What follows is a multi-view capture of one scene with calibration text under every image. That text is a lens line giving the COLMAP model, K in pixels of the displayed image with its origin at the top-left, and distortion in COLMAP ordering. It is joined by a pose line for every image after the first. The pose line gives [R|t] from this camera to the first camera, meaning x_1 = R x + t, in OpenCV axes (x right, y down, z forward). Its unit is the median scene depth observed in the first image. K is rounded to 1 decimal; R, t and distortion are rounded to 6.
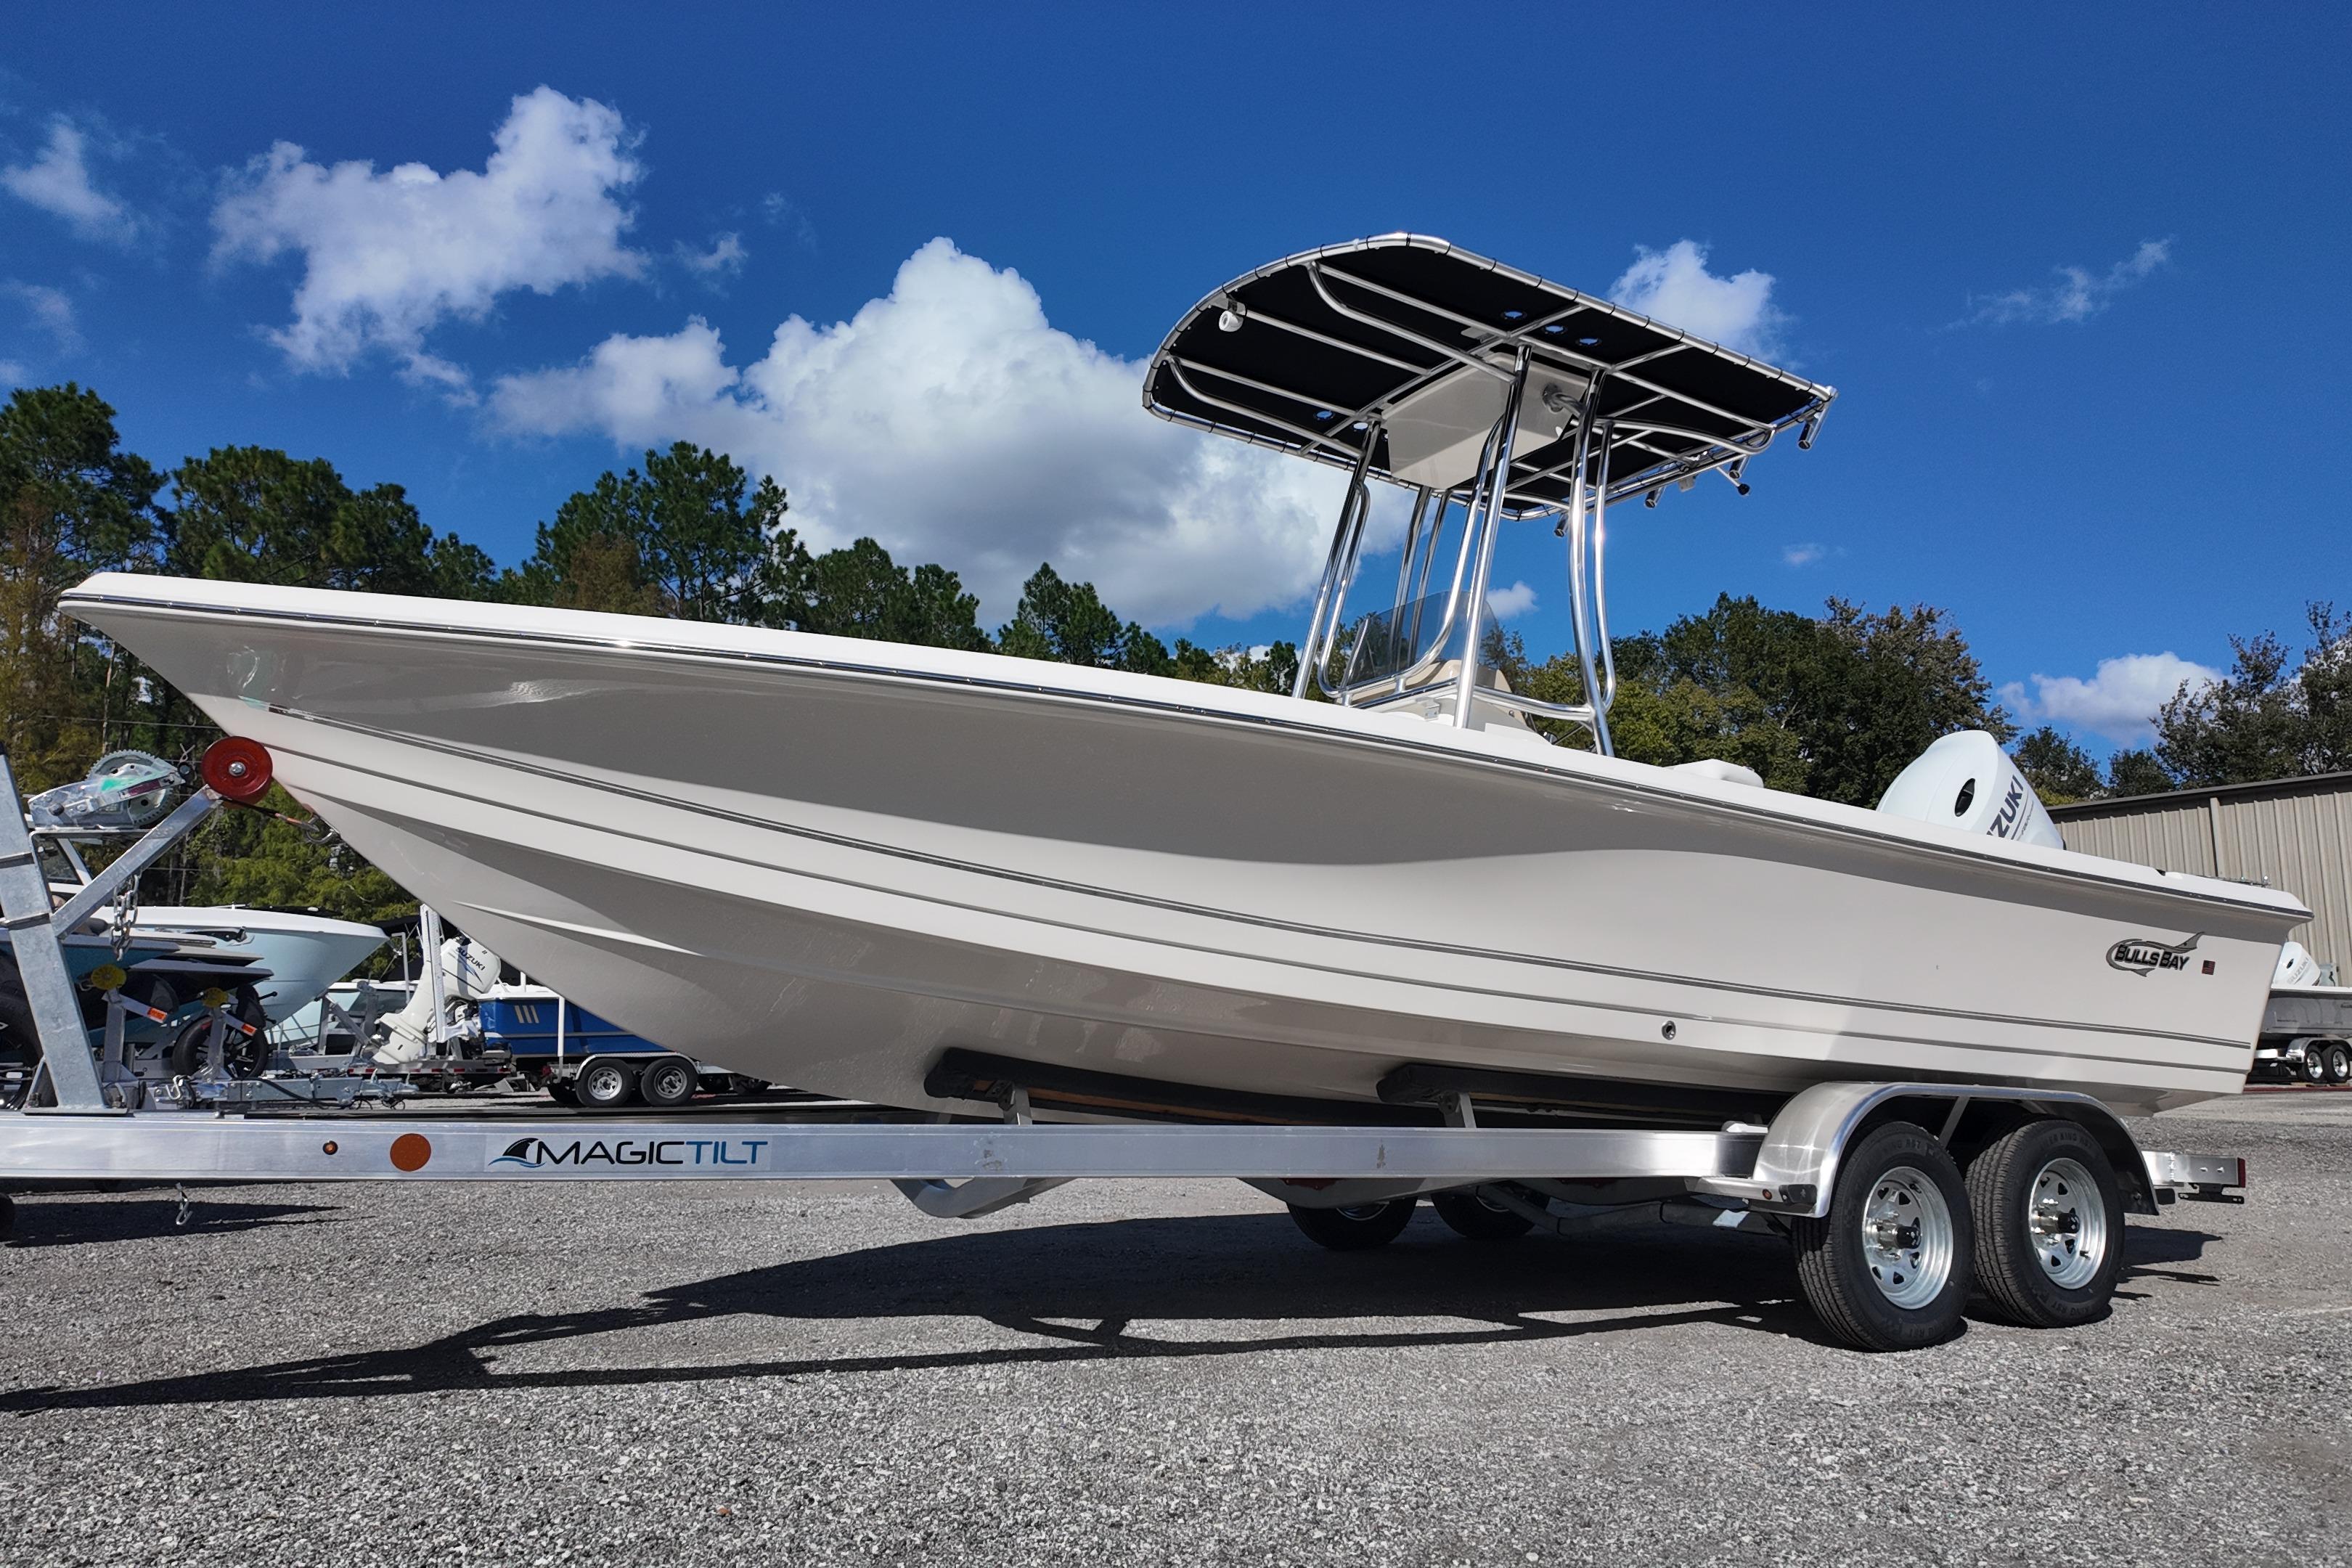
lens RADIAL K [[1616.6, 0, 1174.3], [0, 1616.6, 795.9], [0, 0, 1]] dist [0.108504, -0.157644]
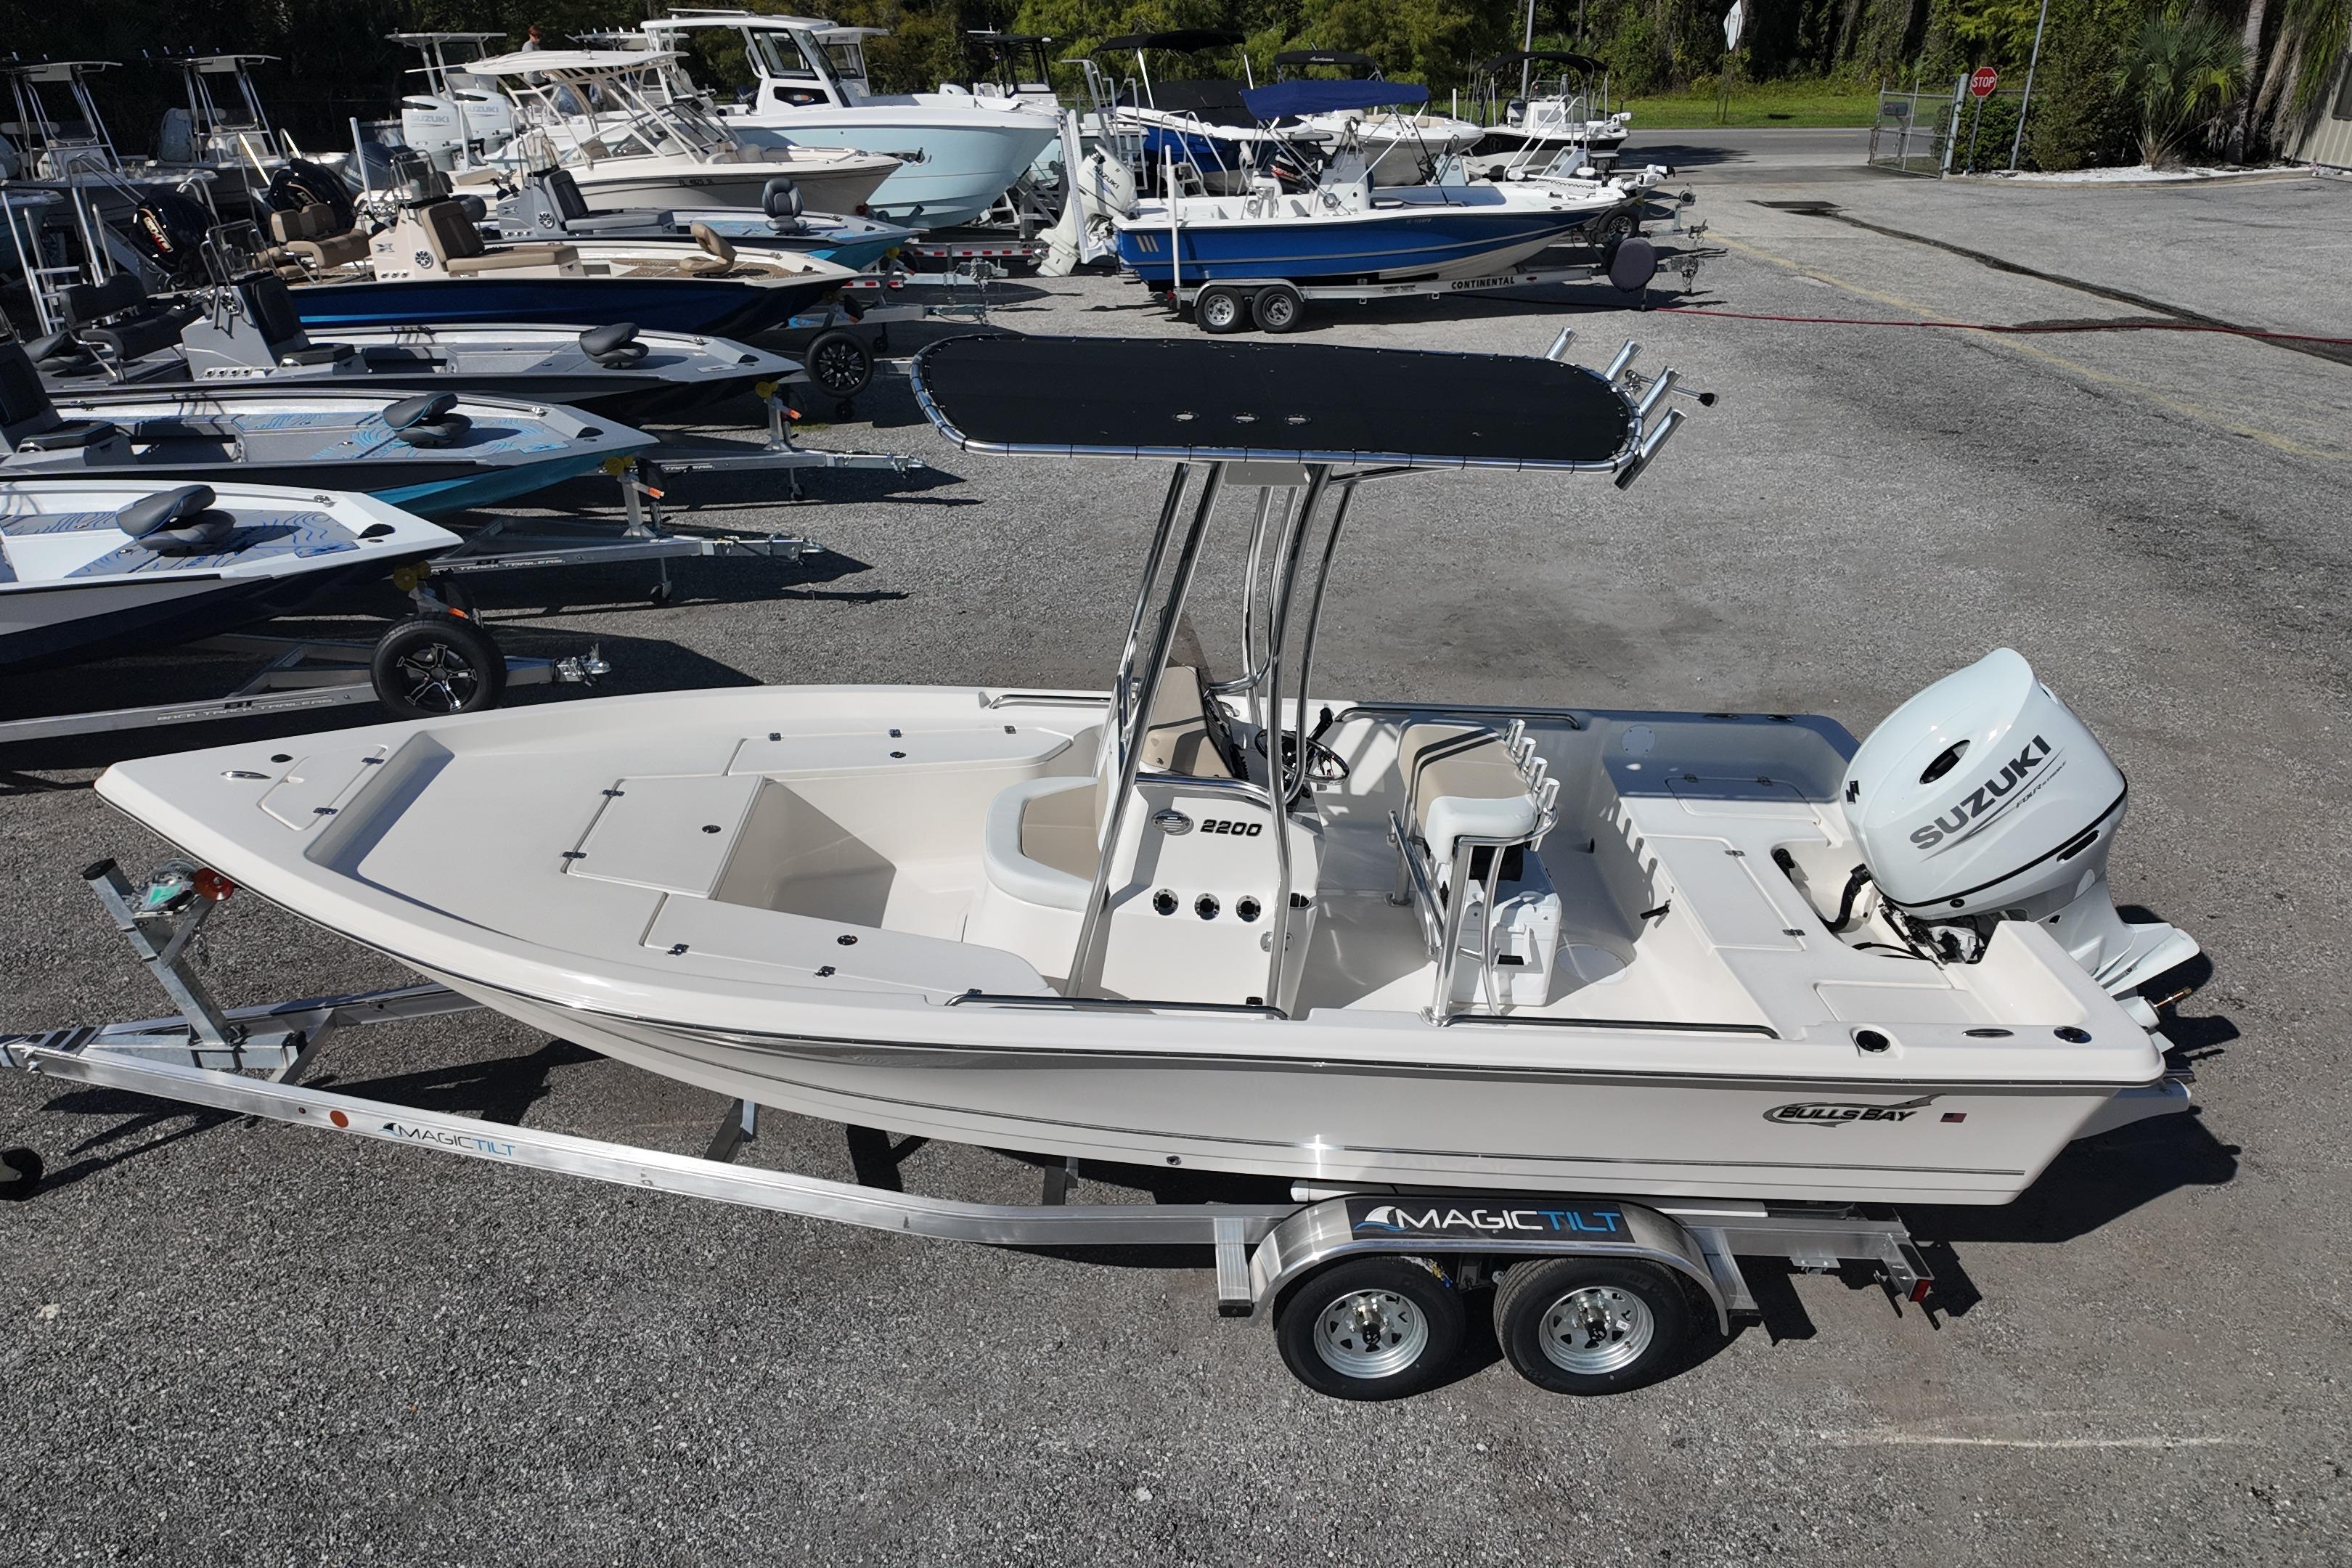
lens RADIAL K [[1618.1, 0, 1173.5], [0, 1618.1, 788.1], [0, 0, 1]] dist [0.079435, -0.119003]
pose [[0.873213, 0.210820, -0.439379, 0.163629], [0.078414, 0.829060, 0.553634, -0.158793], [0.480989, -0.517893, 0.707415, 0.062545]]
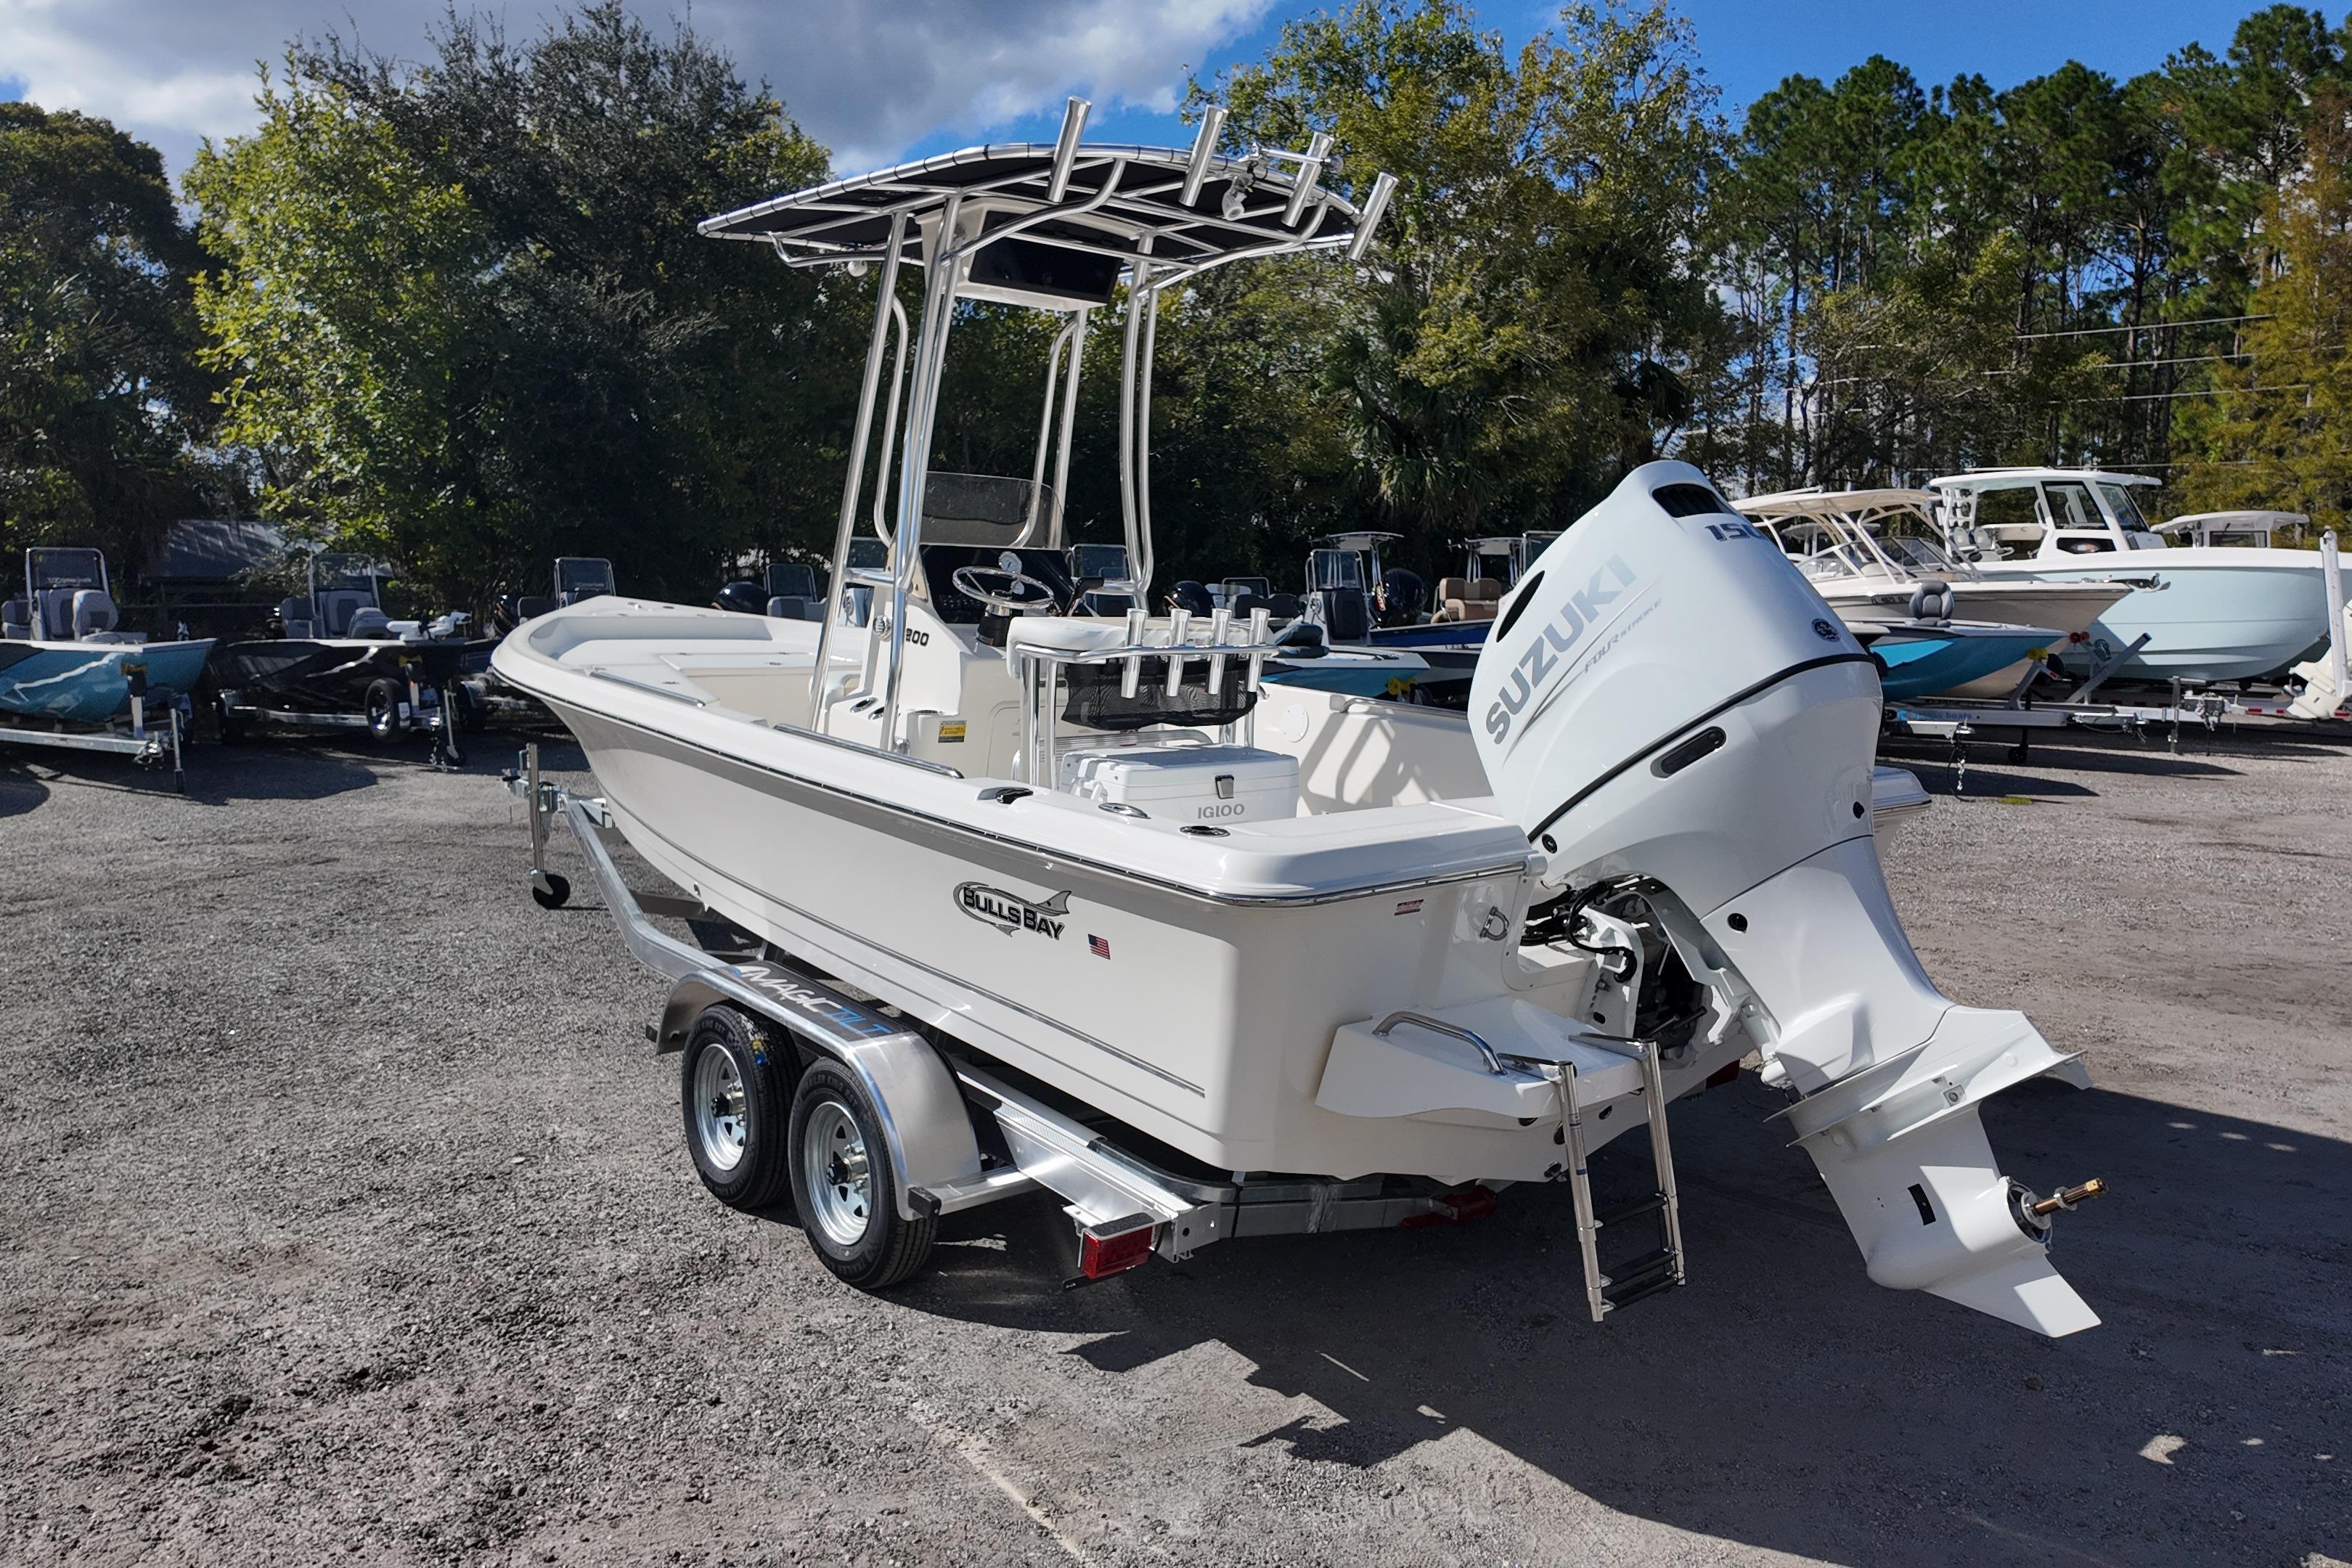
lens RADIAL K [[1630.4, 0, 1177.5], [0, 1630.4, 772.5], [0, 0, 1]] dist [0.054051, -0.061645]
pose [[0.150277, 0.101541, -0.983416, 0.334812], [0.142615, 0.982081, 0.123196, -0.009716], [0.978304, -0.158763, 0.133103, 0.255901]]
